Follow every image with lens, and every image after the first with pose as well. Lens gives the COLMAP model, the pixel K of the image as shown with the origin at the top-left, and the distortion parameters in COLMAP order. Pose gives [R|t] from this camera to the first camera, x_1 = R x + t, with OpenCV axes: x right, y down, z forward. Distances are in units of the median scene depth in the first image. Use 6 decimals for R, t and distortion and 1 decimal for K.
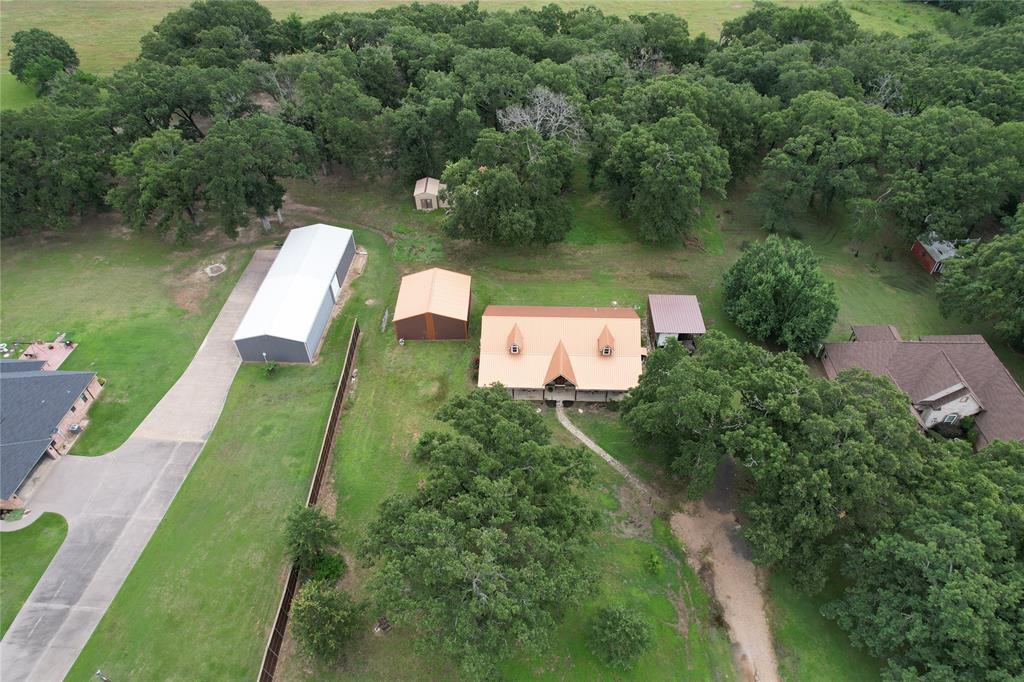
lens RADIAL K [[656.8, 0, 512.0], [0, 656.8, 341.0], [0, 0, 1]] dist [-0.083449, 0.078320]
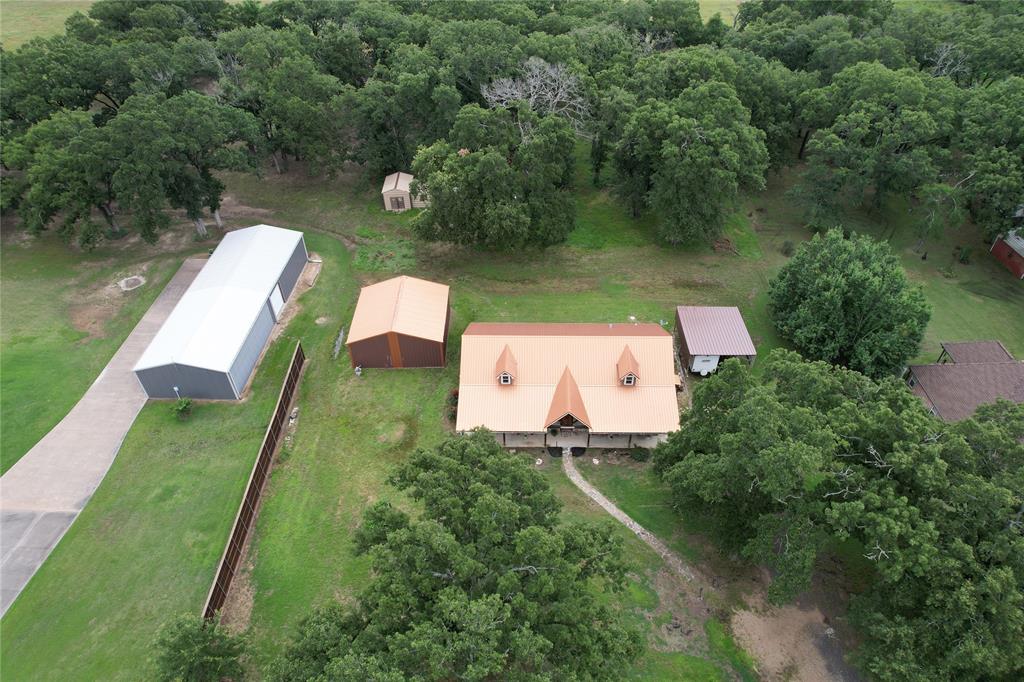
lens RADIAL K [[656.8, 0, 512.0], [0, 656.8, 341.0], [0, 0, 1]] dist [-0.083449, 0.078320]
pose [[0.999870, -0.010722, 0.012030, 0.002555], [0.011227, 0.999022, -0.042761, 0.001166], [-0.011560, 0.042890, 0.999013, 0.222391]]
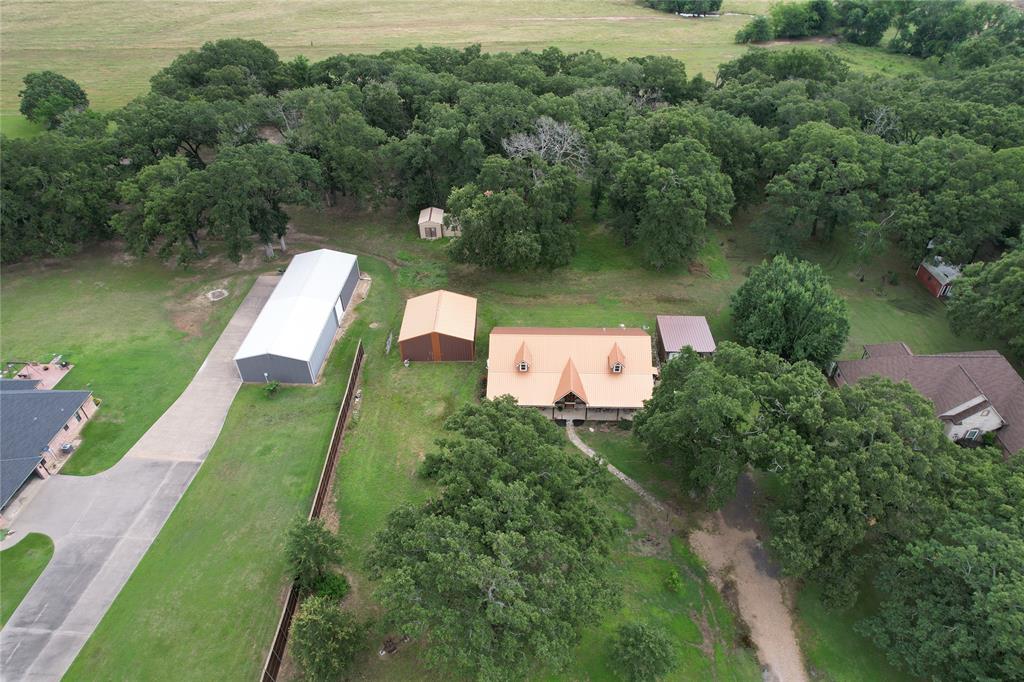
lens RADIAL K [[656.8, 0, 512.0], [0, 656.8, 341.0], [0, 0, 1]] dist [-0.083449, 0.078320]
pose [[0.999966, -0.001740, 0.008091, -0.017884], [0.002422, 0.996372, -0.085072, 0.049954], [-0.007914, 0.085089, 0.996342, 0.019152]]
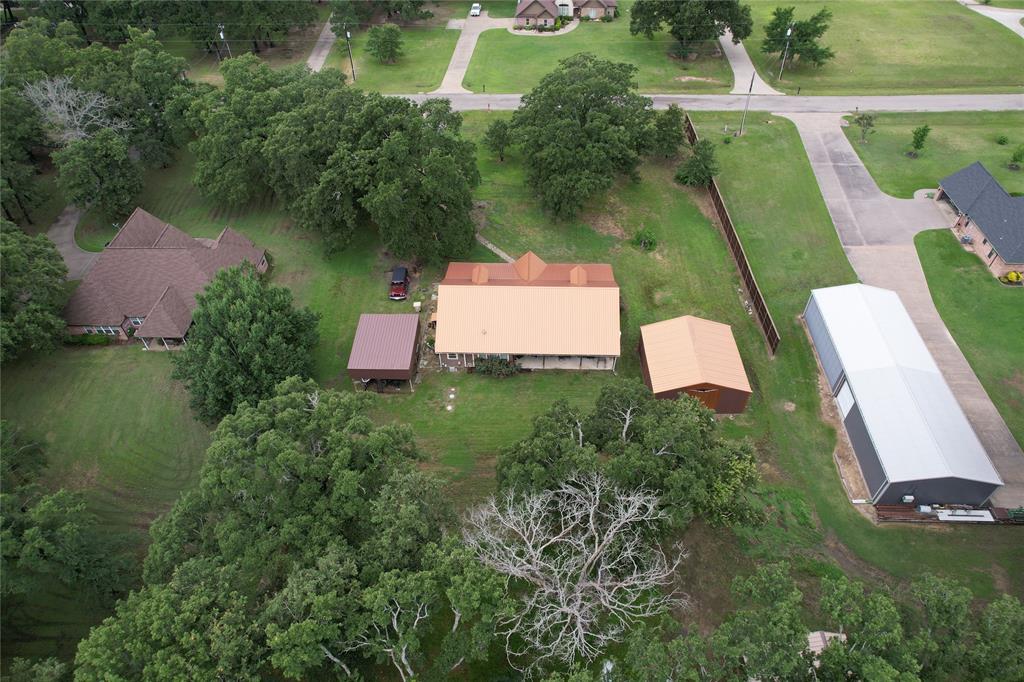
lens RADIAL K [[656.8, 0, 512.0], [0, 656.8, 341.0], [0, 0, 1]] dist [-0.083449, 0.078320]
pose [[-0.999276, 0.036245, 0.011528, 0.081319], [0.012058, 0.014449, 0.999823, -0.807899], [0.036072, 0.999238, -0.014876, 0.959560]]
